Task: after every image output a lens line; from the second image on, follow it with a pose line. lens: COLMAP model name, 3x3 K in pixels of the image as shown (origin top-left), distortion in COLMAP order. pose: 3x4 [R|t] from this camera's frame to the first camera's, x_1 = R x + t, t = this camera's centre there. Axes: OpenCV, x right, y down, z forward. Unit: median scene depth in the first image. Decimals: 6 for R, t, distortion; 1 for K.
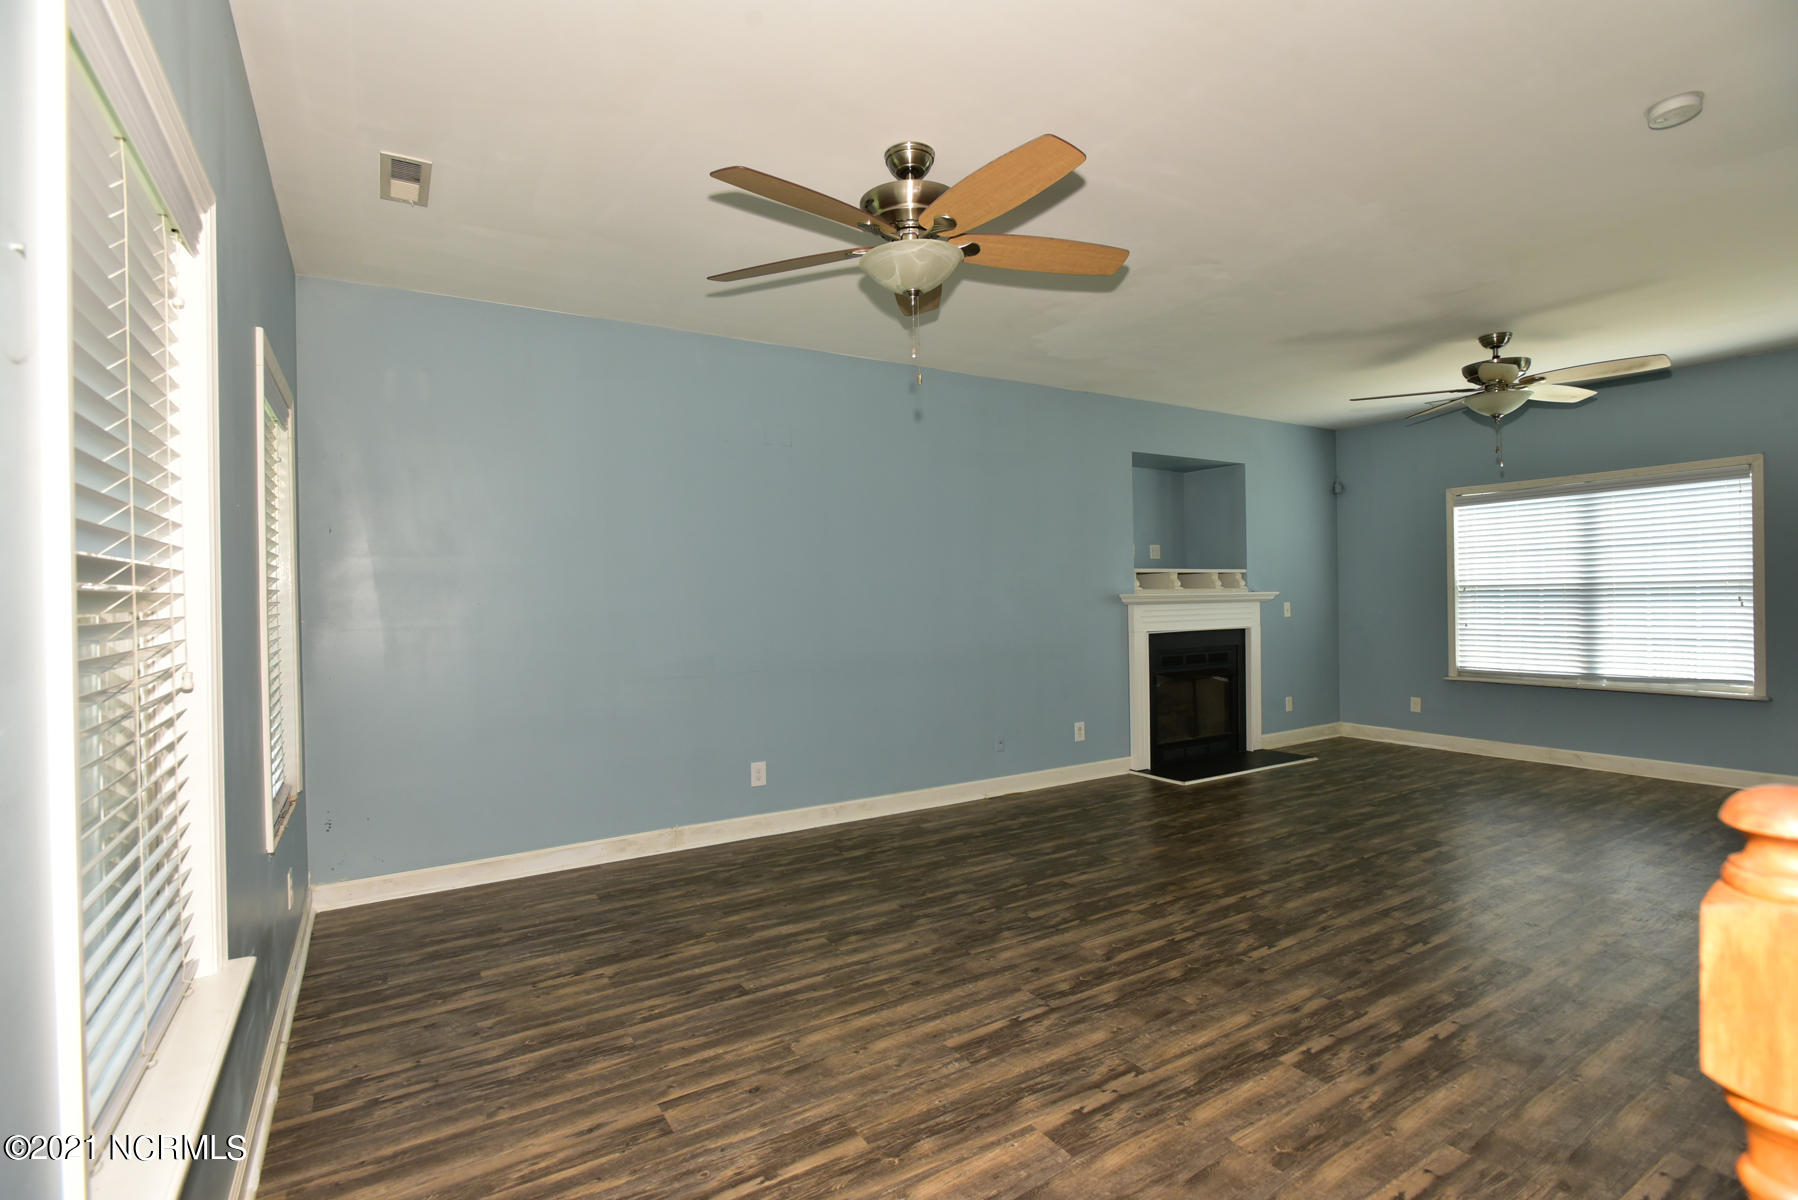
lens RADIAL K [[851.8, 0, 893.1], [0, 851.8, 598.2], [0, 0, 1]] dist [-0.013309, 0.000718]
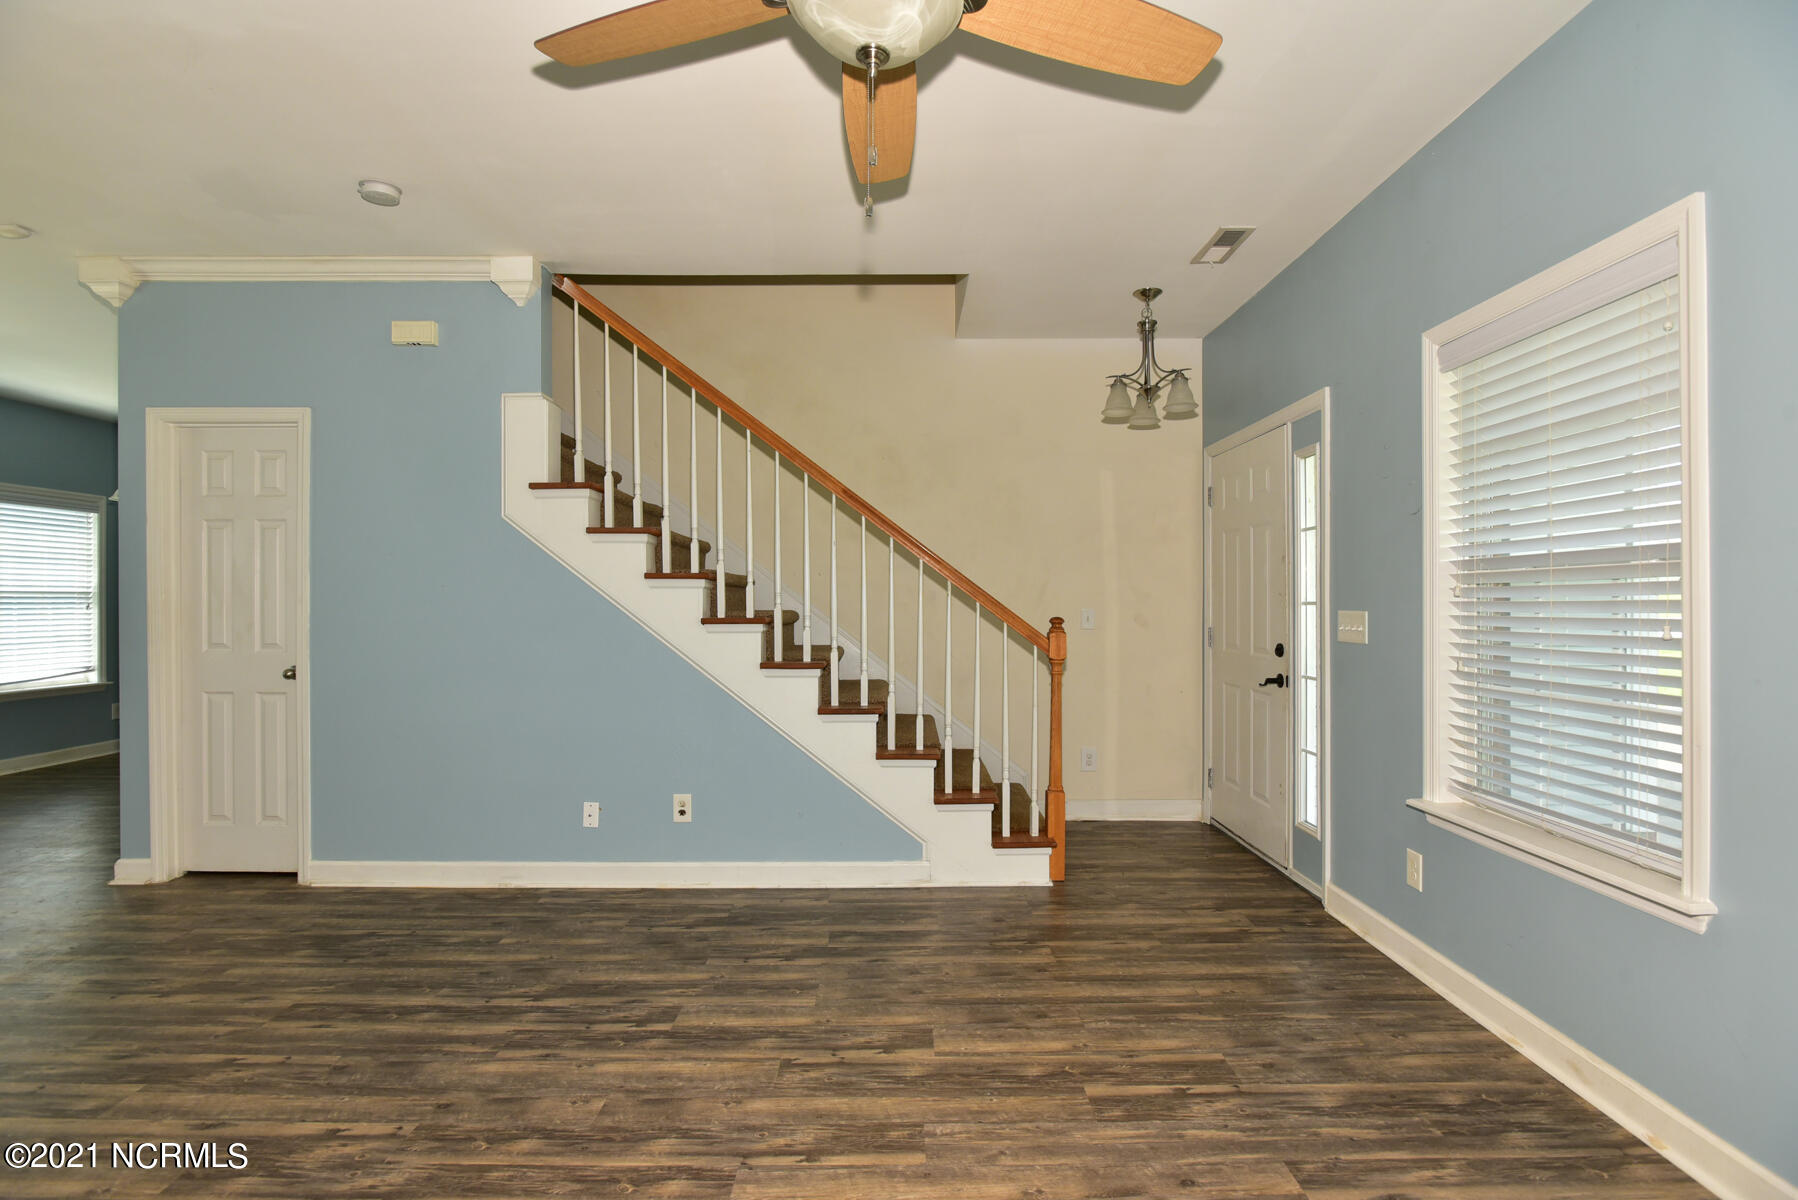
lens RADIAL K [[851.8, 0, 897.2], [0, 851.8, 598.2], [0, 0, 1]] dist [-0.013309, 0.000718]
pose [[-0.857779, 0.020916, 0.513593, -0.232905], [0.015966, 0.999774, -0.014049, 0.020956], [-0.513771, -0.003851, -0.857919, 1.215996]]
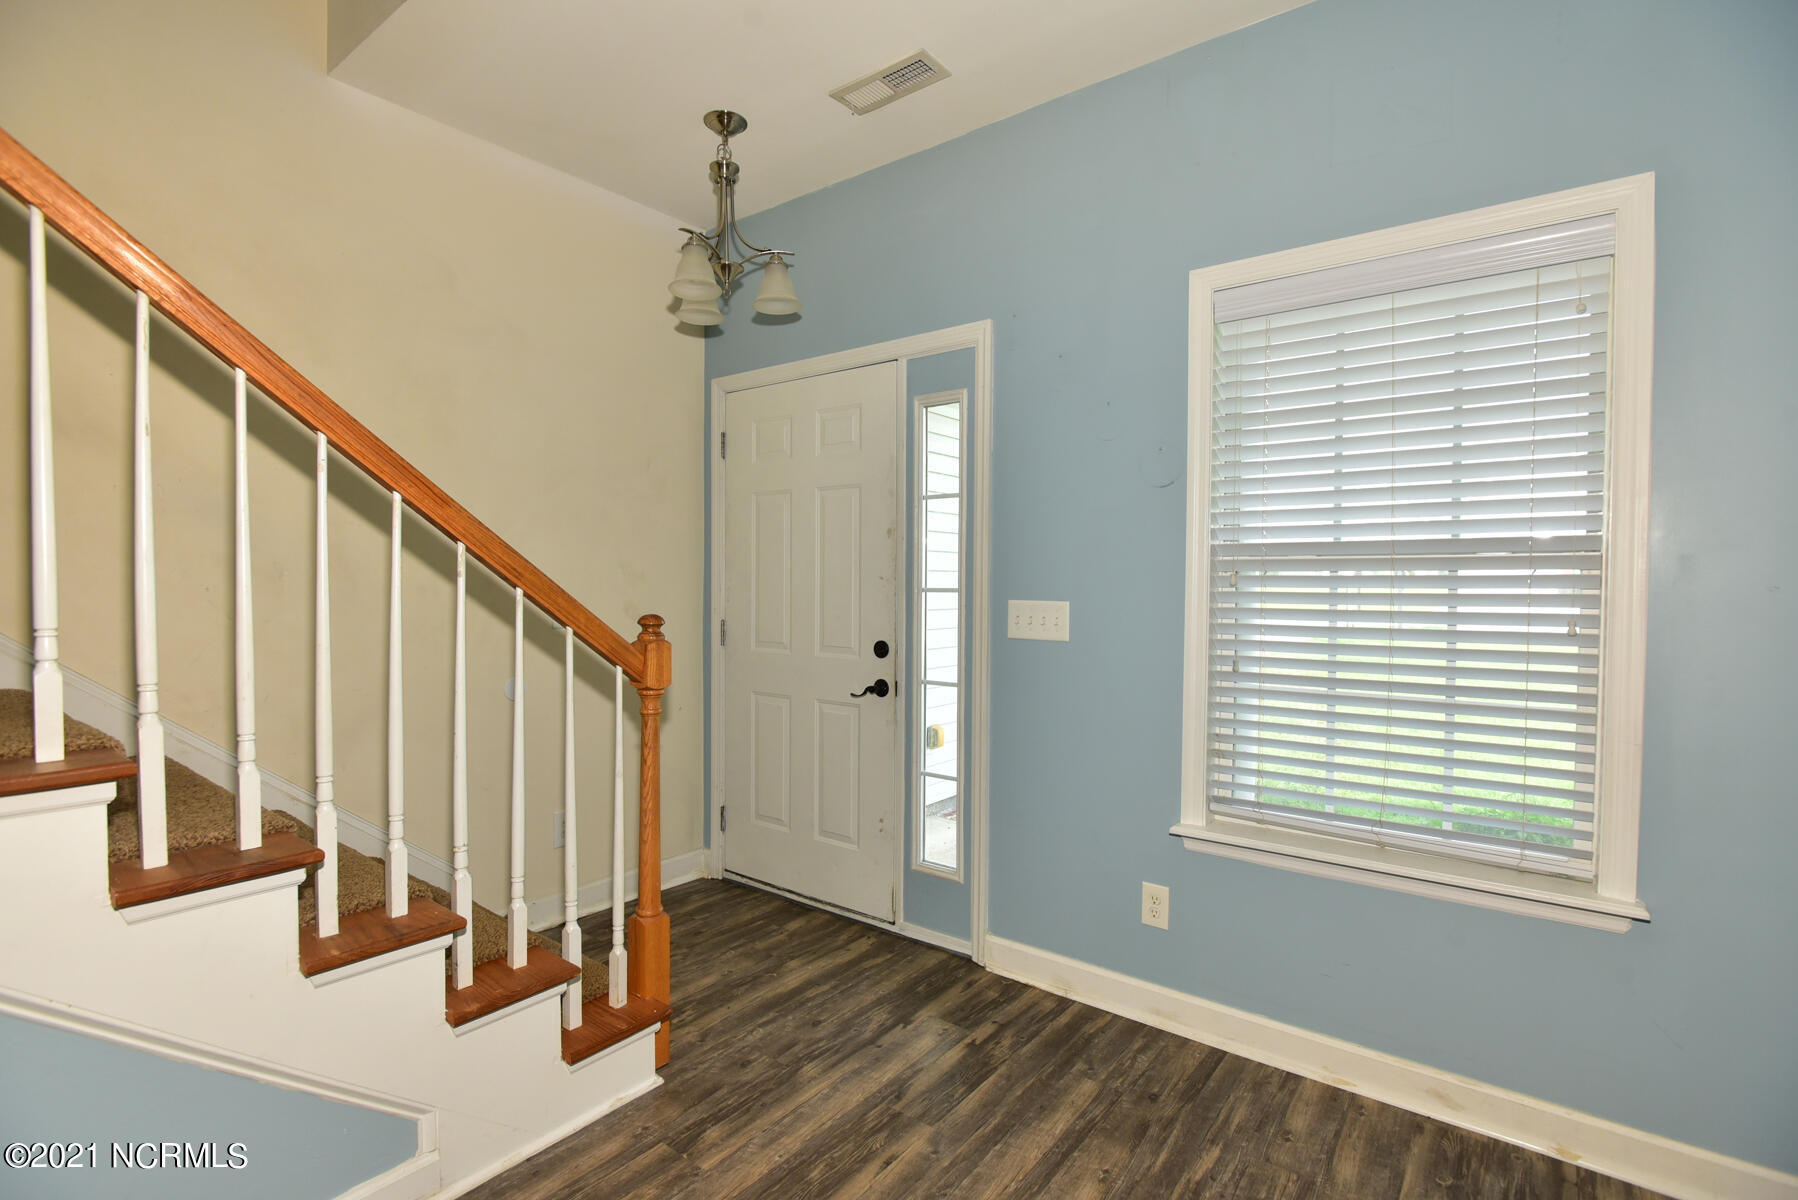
lens RADIAL K [[851.8, 0, 879.7], [0, 851.8, 598.1], [0, 0, 1]] dist [-0.013309, 0.000718]
pose [[-0.930242, 0.019126, -0.366449, 0.237459], [0.008964, 0.999527, 0.029414, 0.002995], [0.366838, 0.024077, -0.929973, 0.808243]]
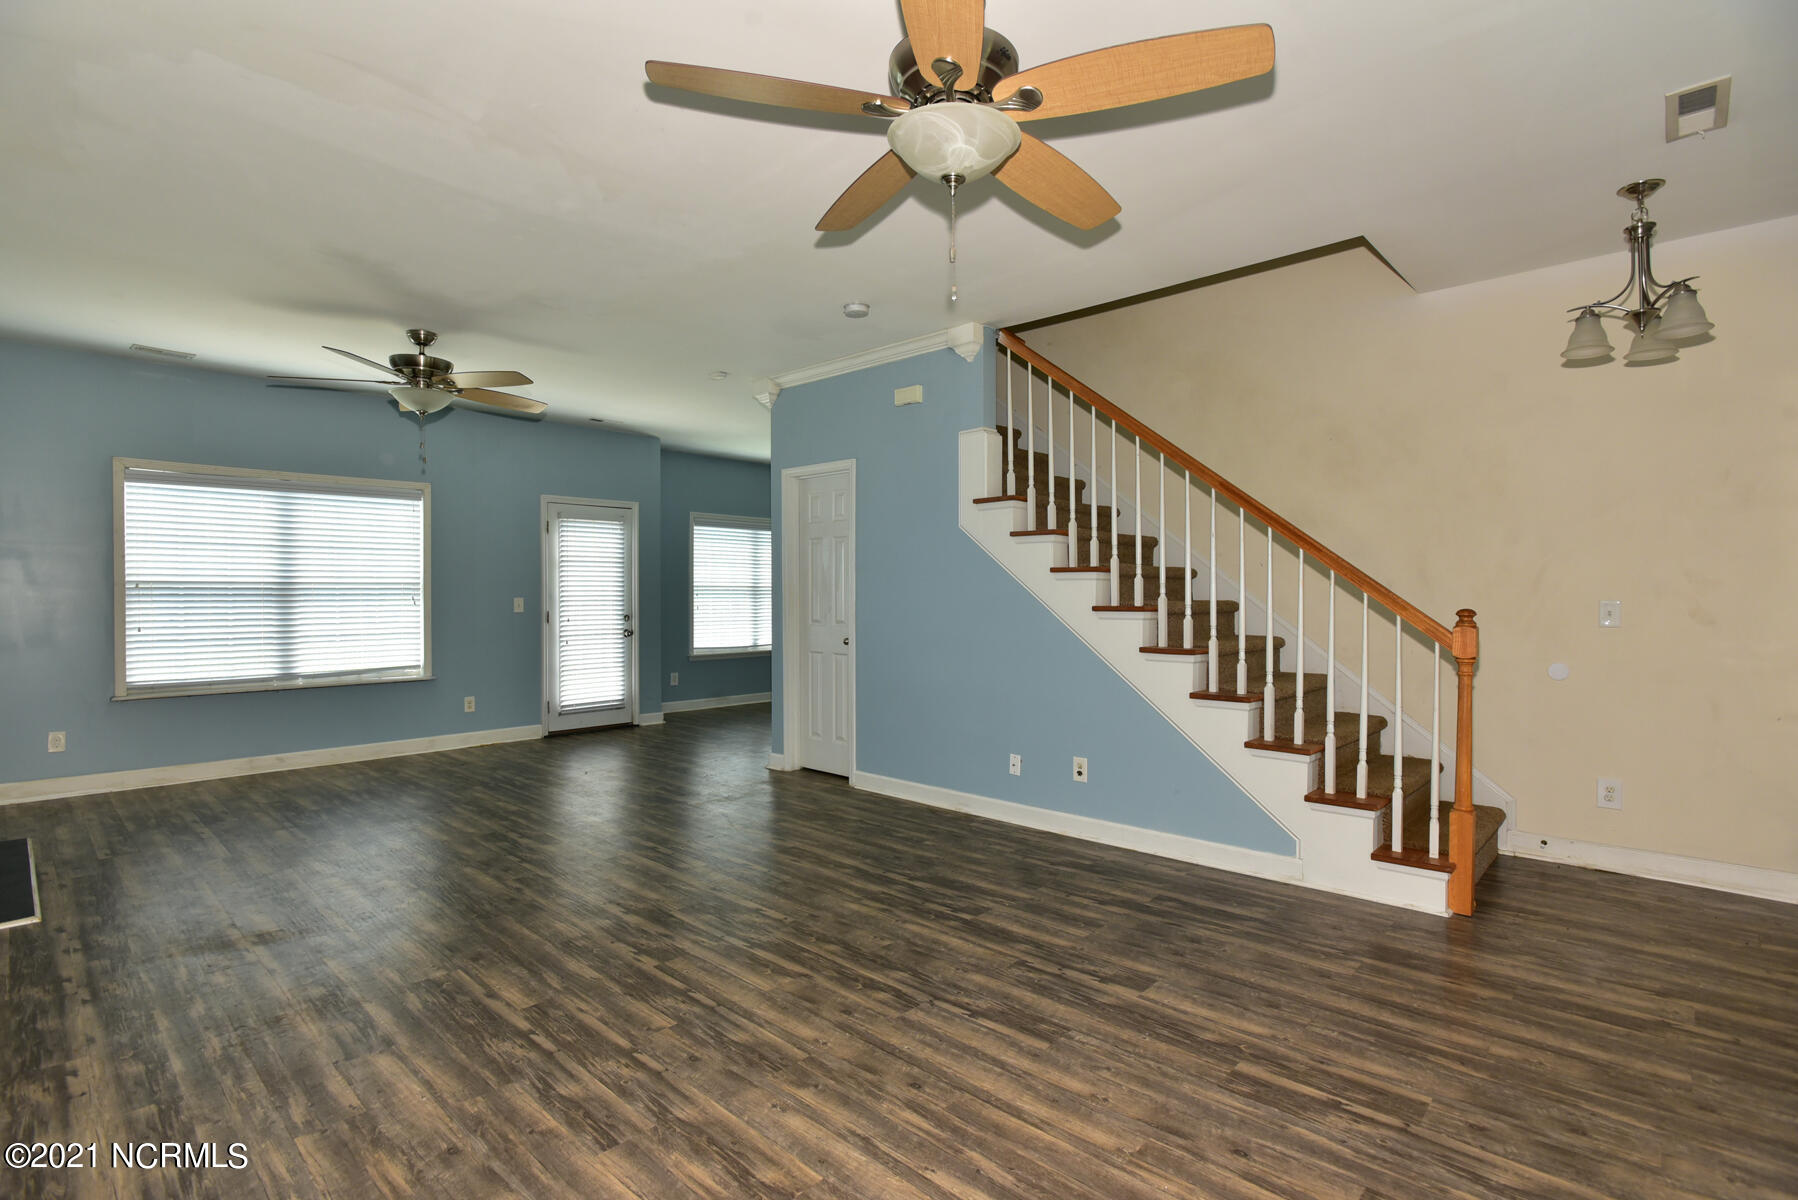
lens RADIAL K [[851.8, 0, 898.0], [0, 851.8, 600.4], [0, 0, 1]] dist [-0.013309, 0.000718]
pose [[-0.272837, 0.011446, 0.961992, -0.580864], [0.004473, 0.999934, -0.010629, 0.030497], [-0.962050, 0.001403, -0.272870, 1.027050]]
